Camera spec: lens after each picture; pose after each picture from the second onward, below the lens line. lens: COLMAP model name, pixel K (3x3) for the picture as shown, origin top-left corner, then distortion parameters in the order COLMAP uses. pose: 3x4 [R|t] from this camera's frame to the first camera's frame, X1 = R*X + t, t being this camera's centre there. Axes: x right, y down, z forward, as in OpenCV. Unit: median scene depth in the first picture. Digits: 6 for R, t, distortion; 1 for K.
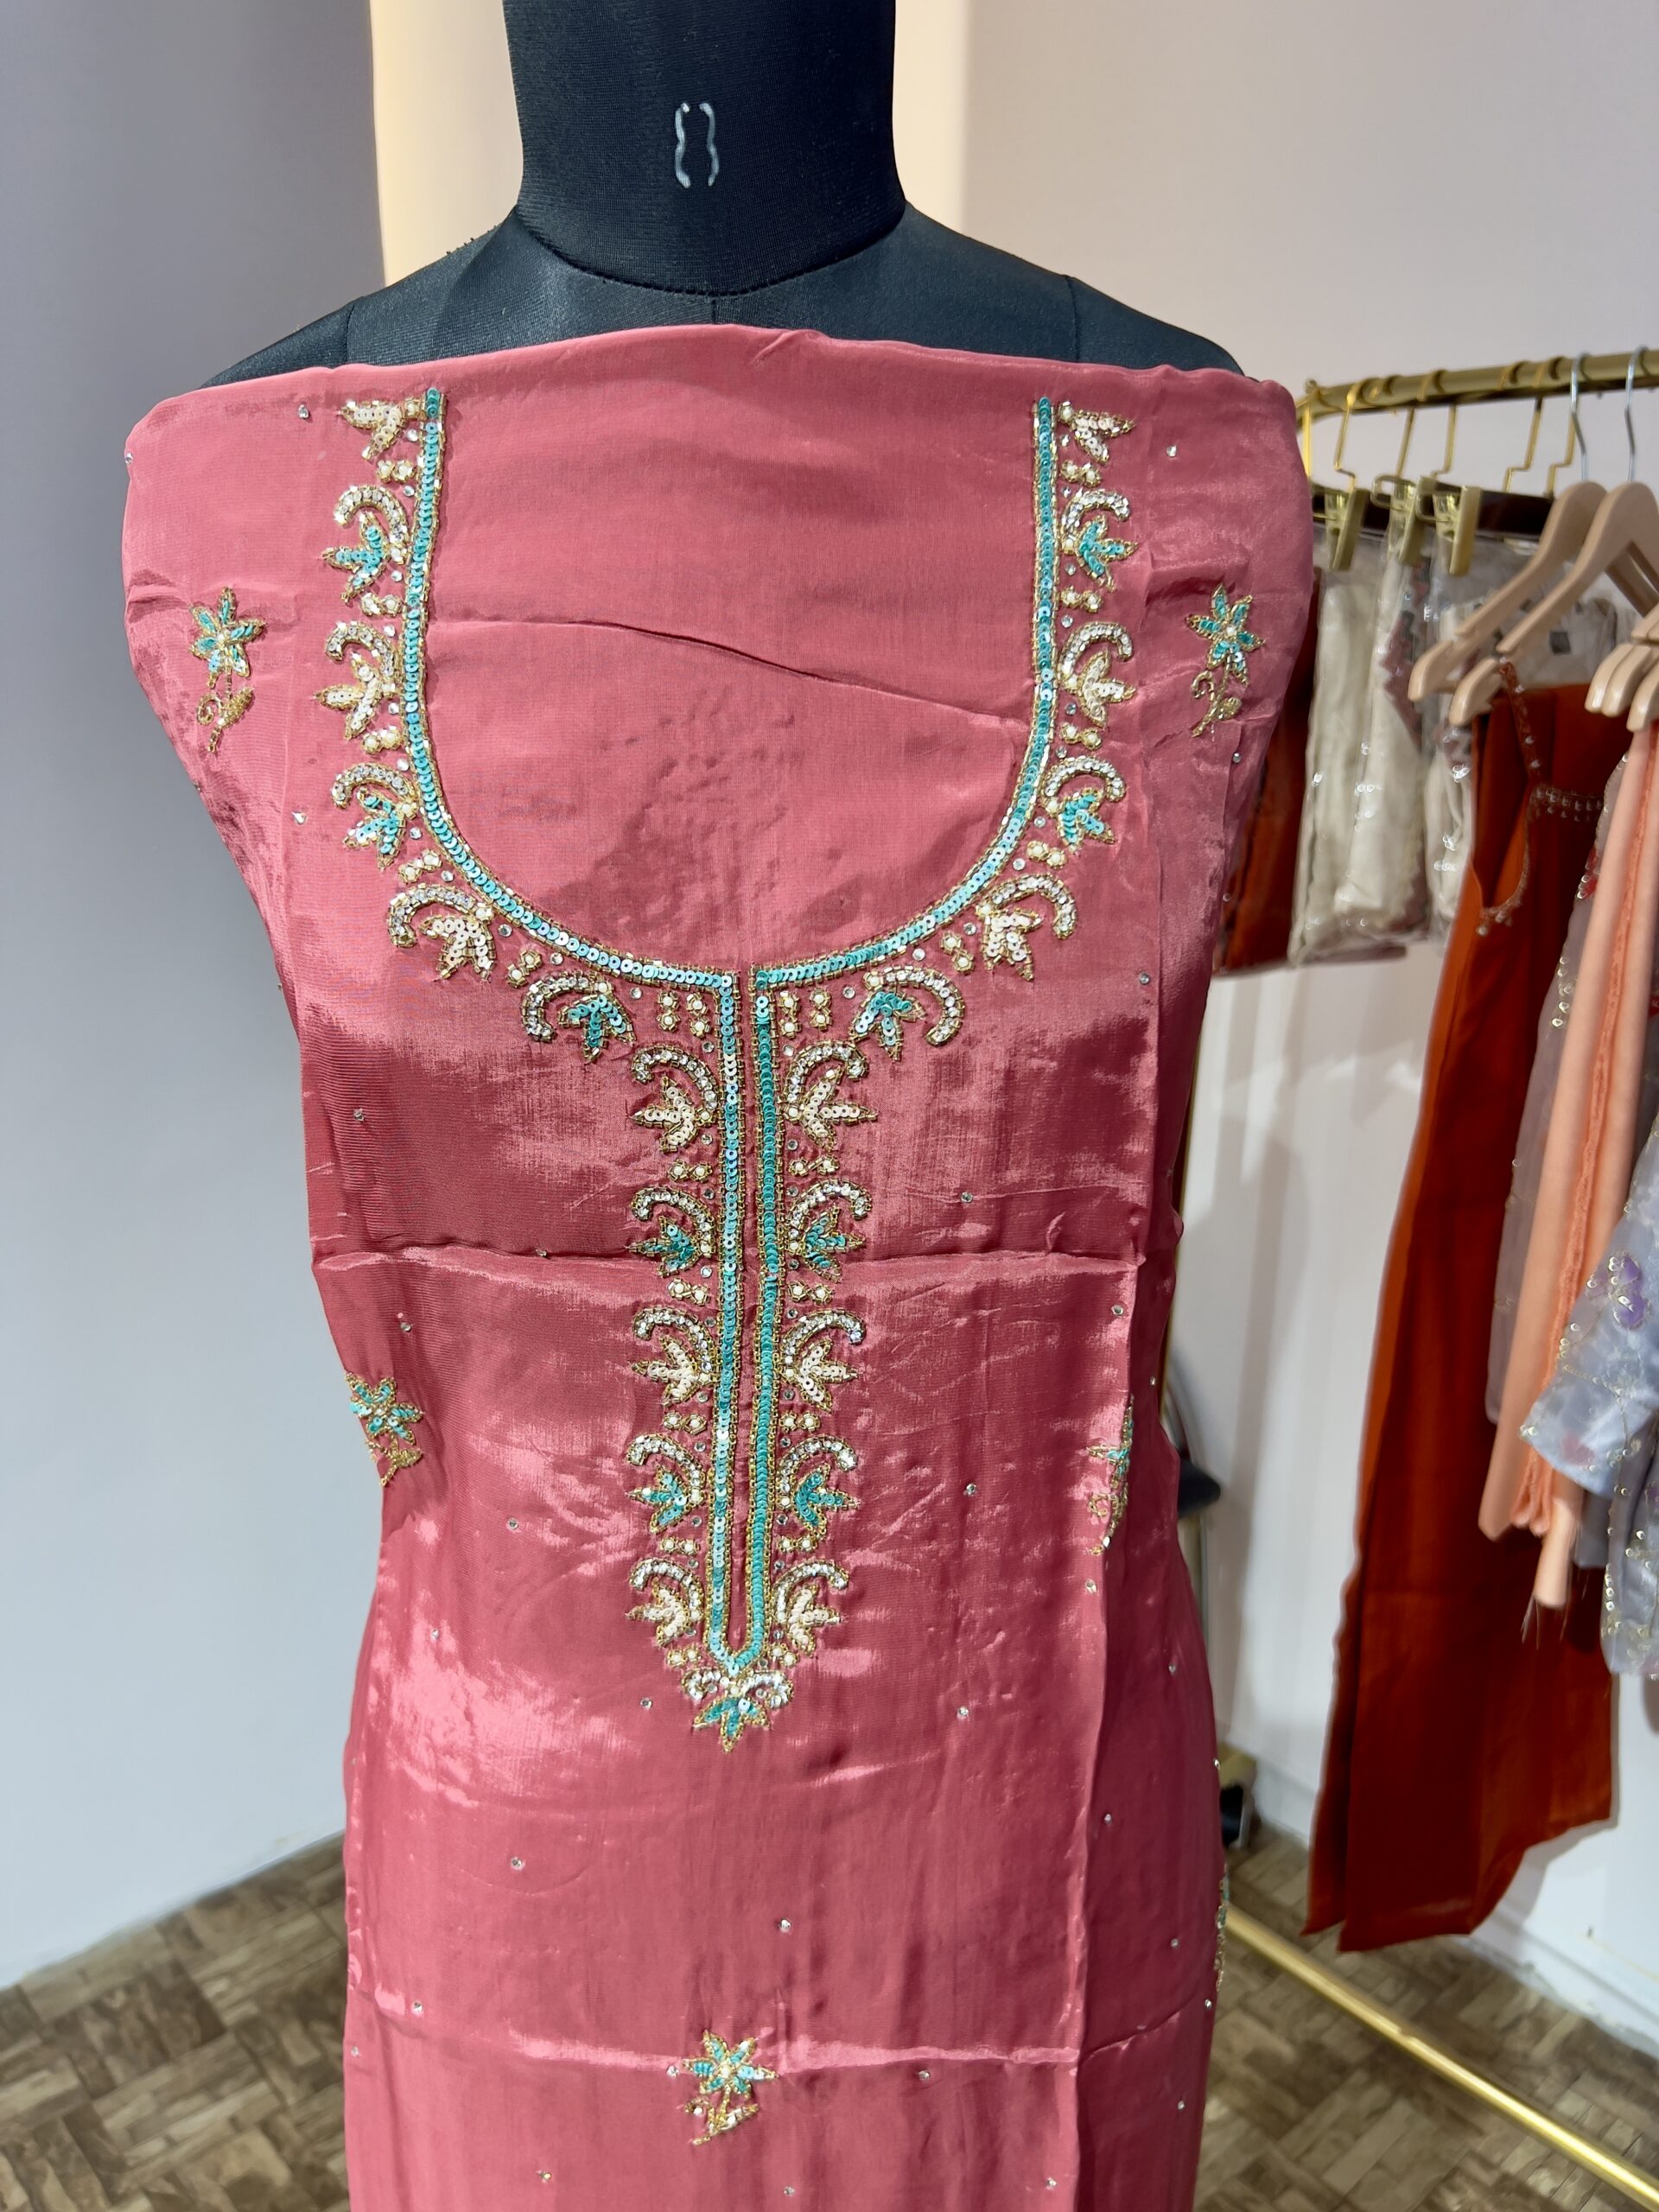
lens RADIAL K [[1692.4, 0, 837.2], [0, 1692.4, 1101.0], [0, 0, 1]] dist [0.048732, -0.065829]
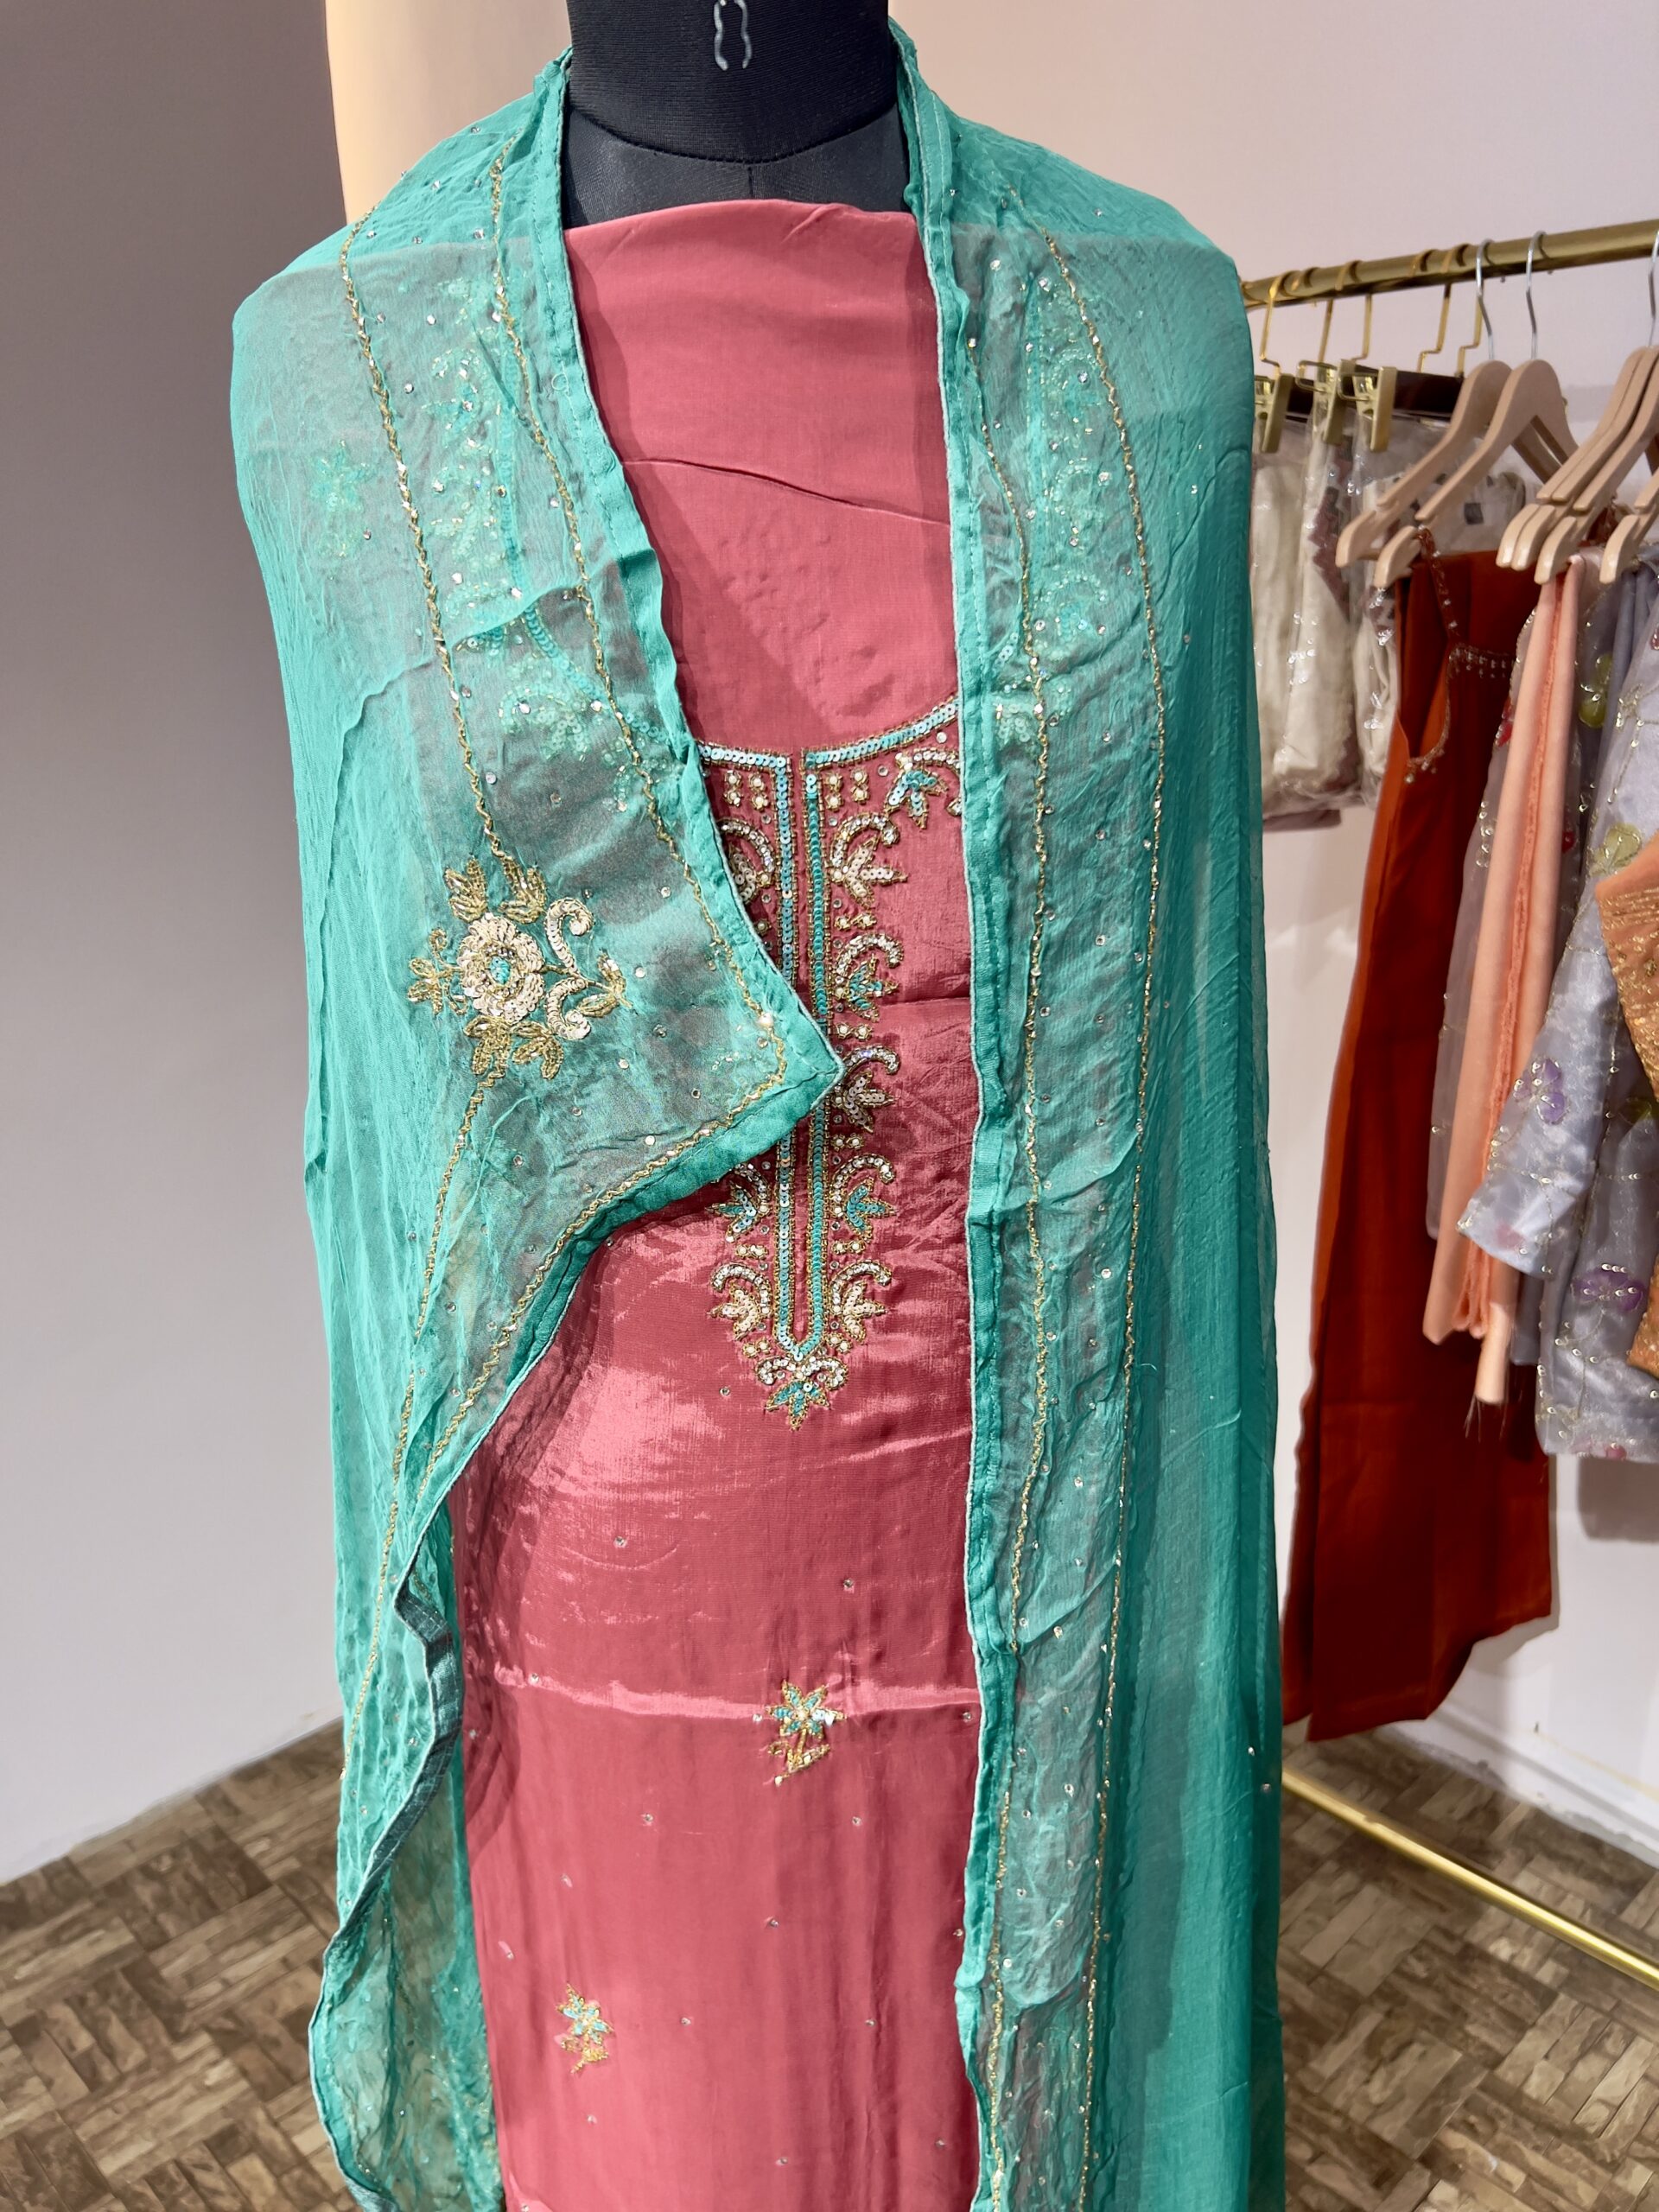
lens RADIAL K [[1692.4, 0, 837.6], [0, 1692.4, 1088.8], [0, 0, 1]] dist [0.048732, -0.065829]
pose [[0.998625, -0.041675, 0.031813, -0.032299], [0.040729, 0.998725, 0.029832, 0.055940], [-0.033016, -0.028496, 0.999049, -0.089473]]
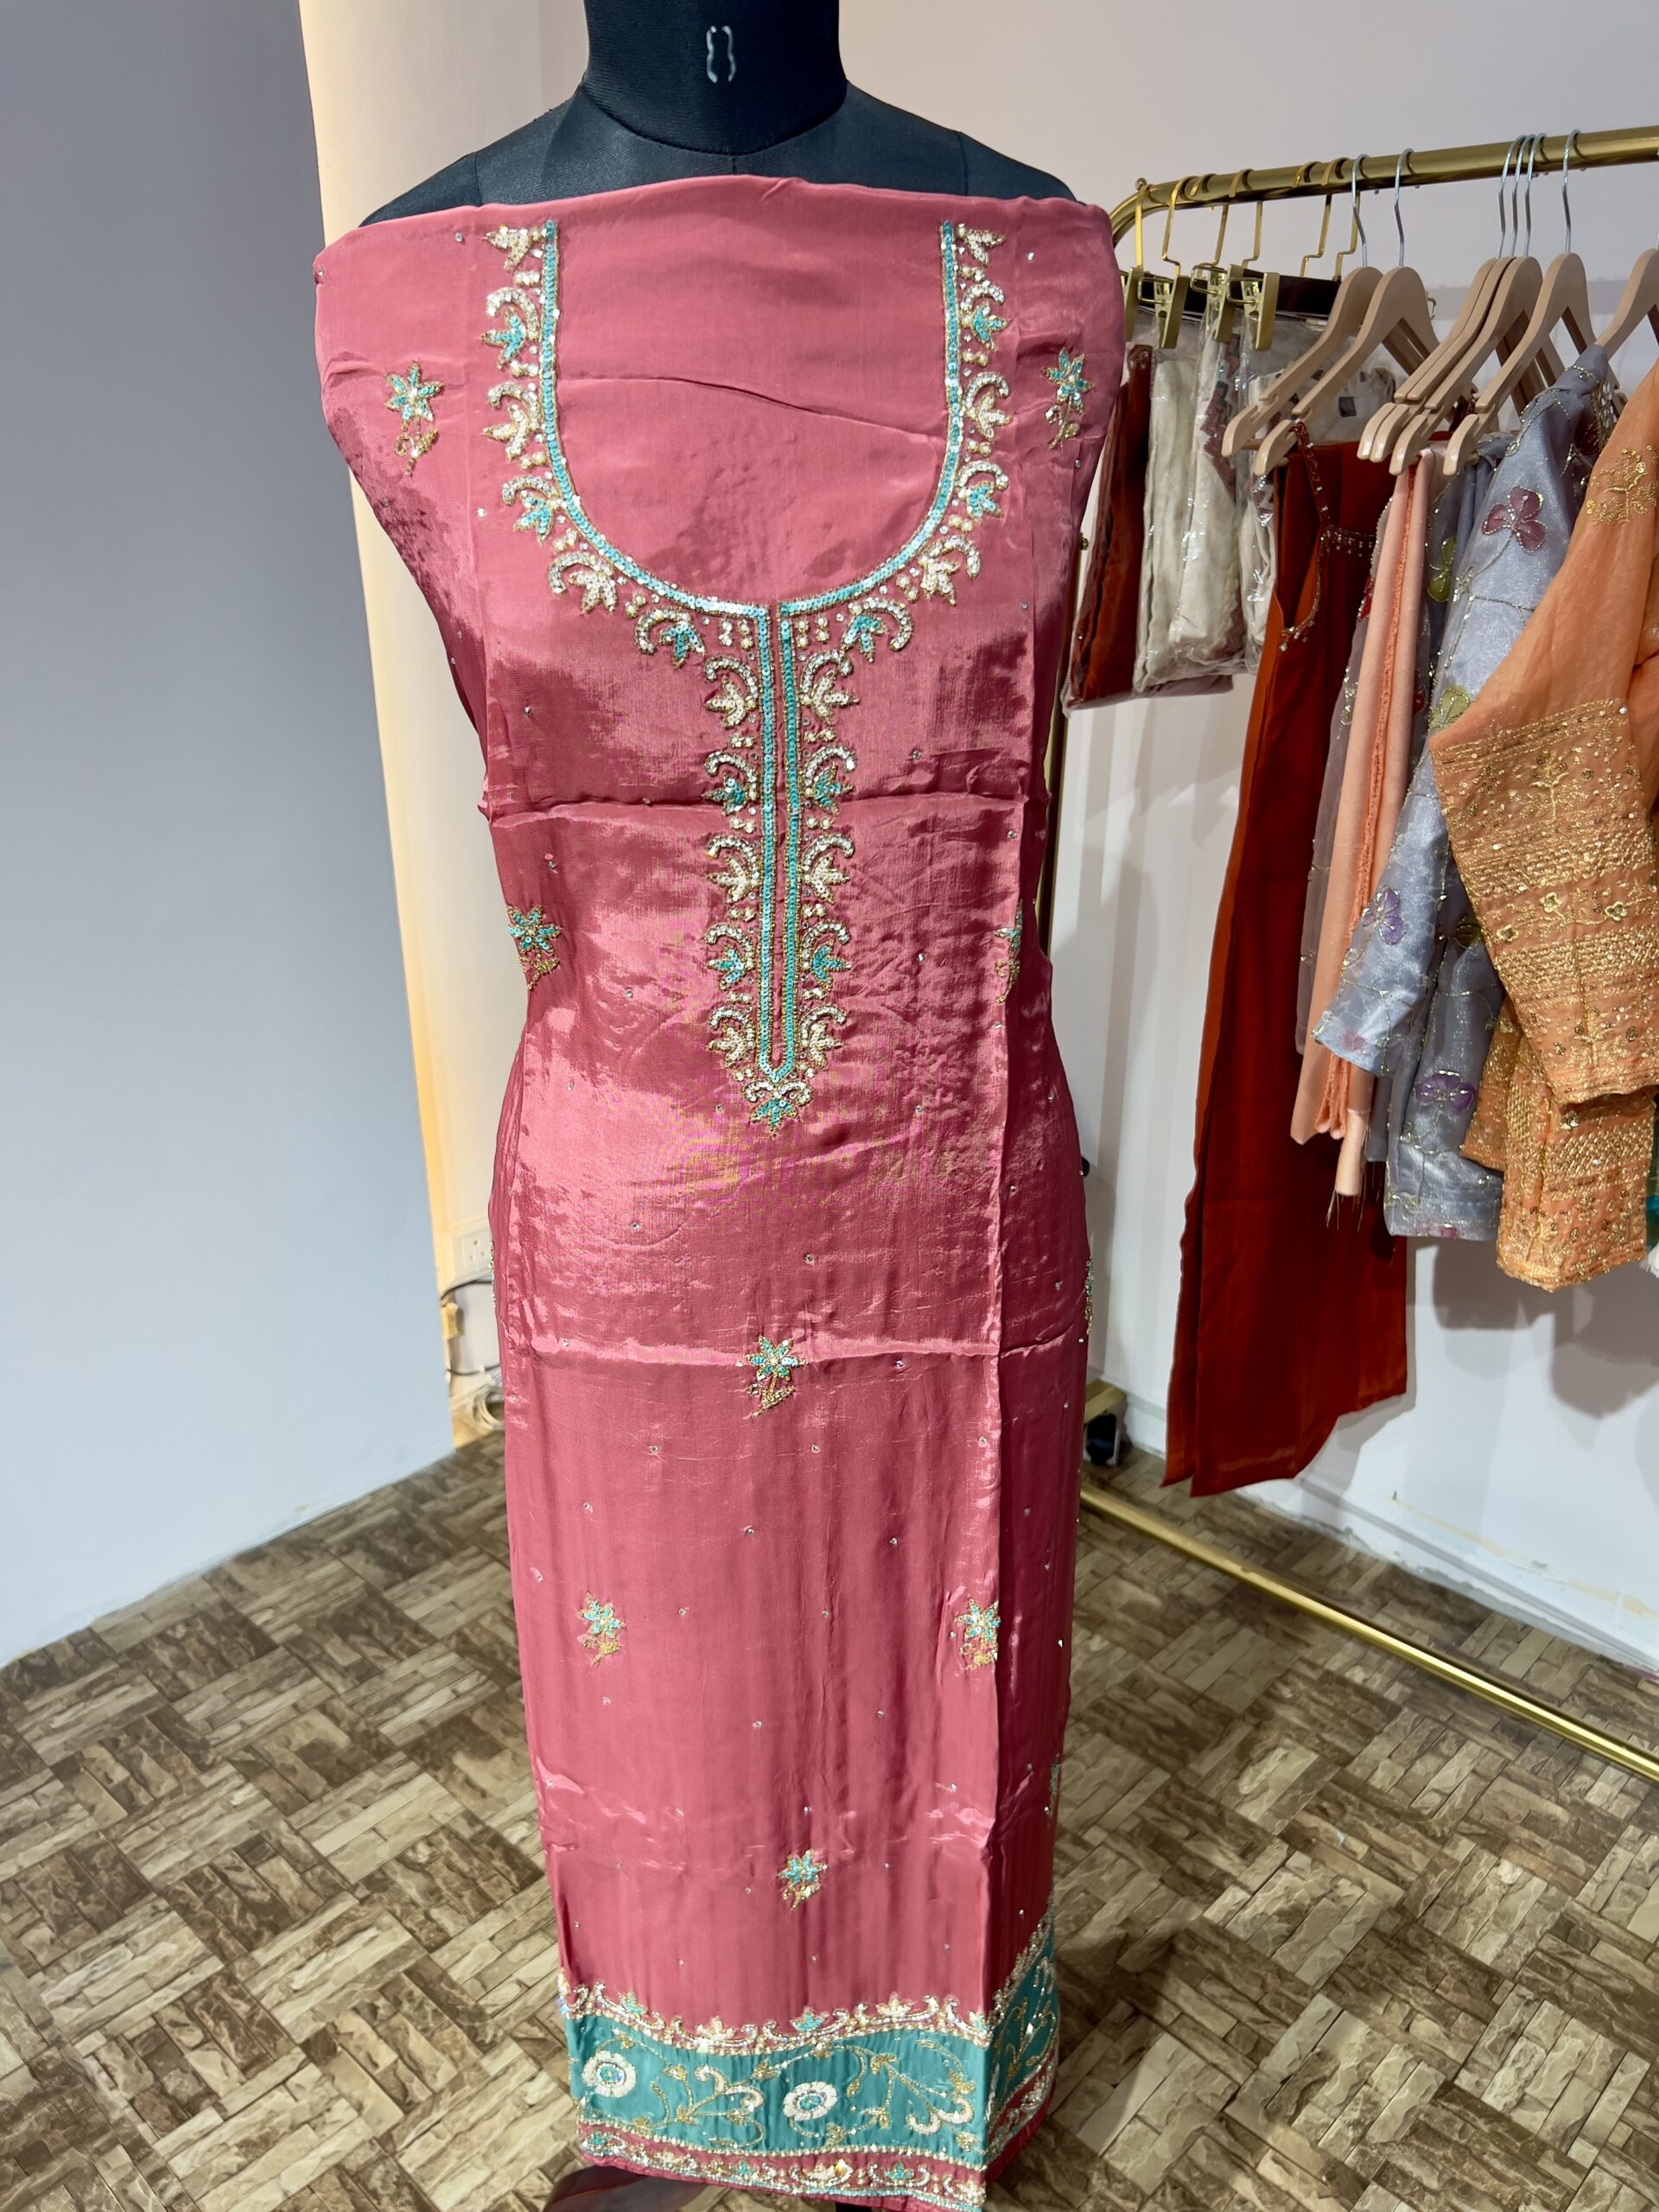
lens RADIAL K [[1692.4, 0, 832.1], [0, 1692.4, 1098.2], [0, 0, 1]] dist [0.048732, -0.065829]
pose [[0.996392, -0.049616, 0.068852, -0.057887], [0.042350, 0.993753, 0.103250, 0.095682], [-0.073544, -0.099962, 0.992270, -0.272335]]
